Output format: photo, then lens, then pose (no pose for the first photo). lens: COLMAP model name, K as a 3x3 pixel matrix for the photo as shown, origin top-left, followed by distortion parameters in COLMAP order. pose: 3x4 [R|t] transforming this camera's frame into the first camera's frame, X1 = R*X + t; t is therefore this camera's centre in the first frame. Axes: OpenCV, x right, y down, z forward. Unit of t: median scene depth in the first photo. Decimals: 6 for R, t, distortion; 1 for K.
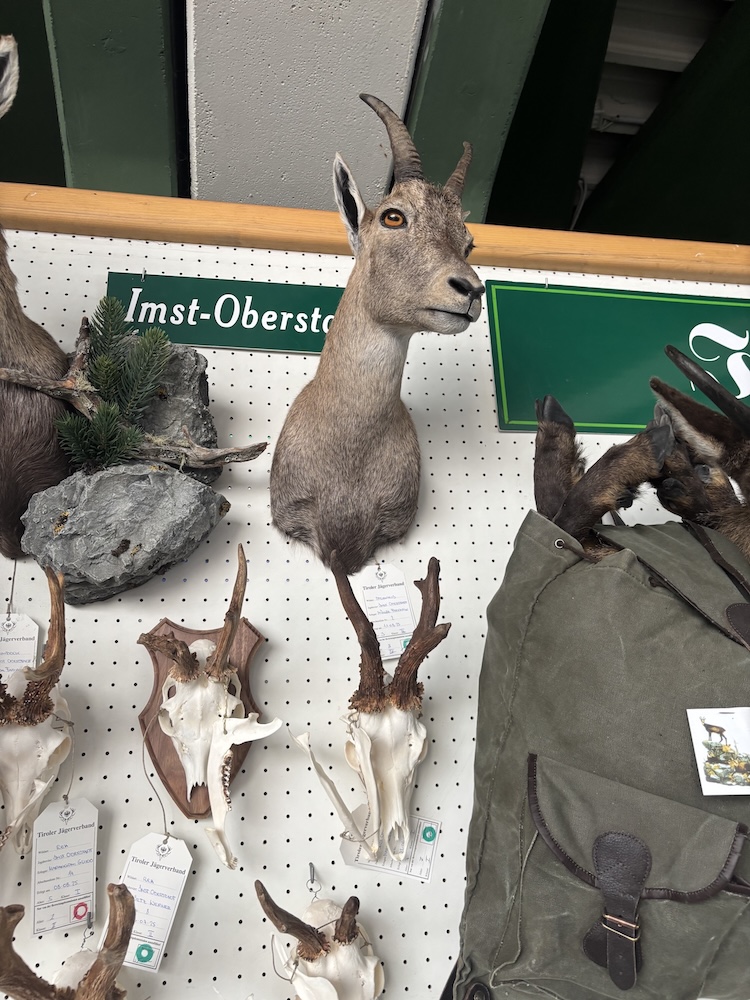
lens RADIAL K [[772.5, 0, 375.0], [0, 772.5, 500.0], [0, 0, 1]] dist [0.066474, -0.086664]
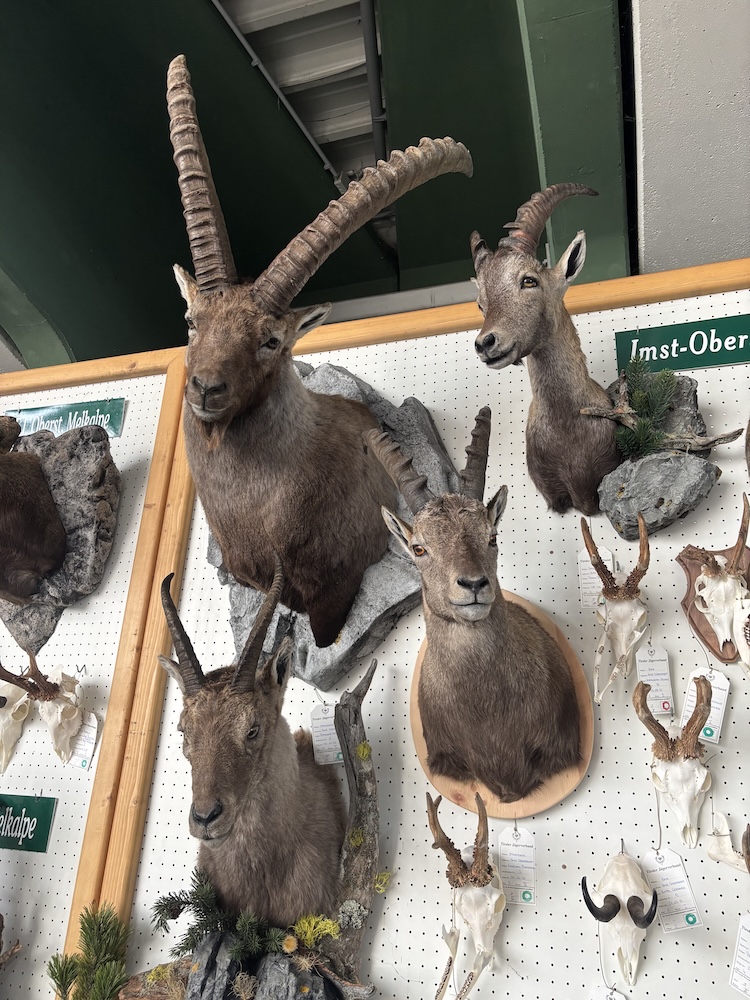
lens RADIAL K [[772.5, 0, 375.0], [0, 772.5, 500.0], [0, 0, 1]] dist [0.066474, -0.086664]
pose [[0.878666, -0.087497, -0.469351, -0.074495], [0.094257, 0.995506, -0.009126, 0.012306], [0.468040, -0.036221, 0.882965, -0.750158]]
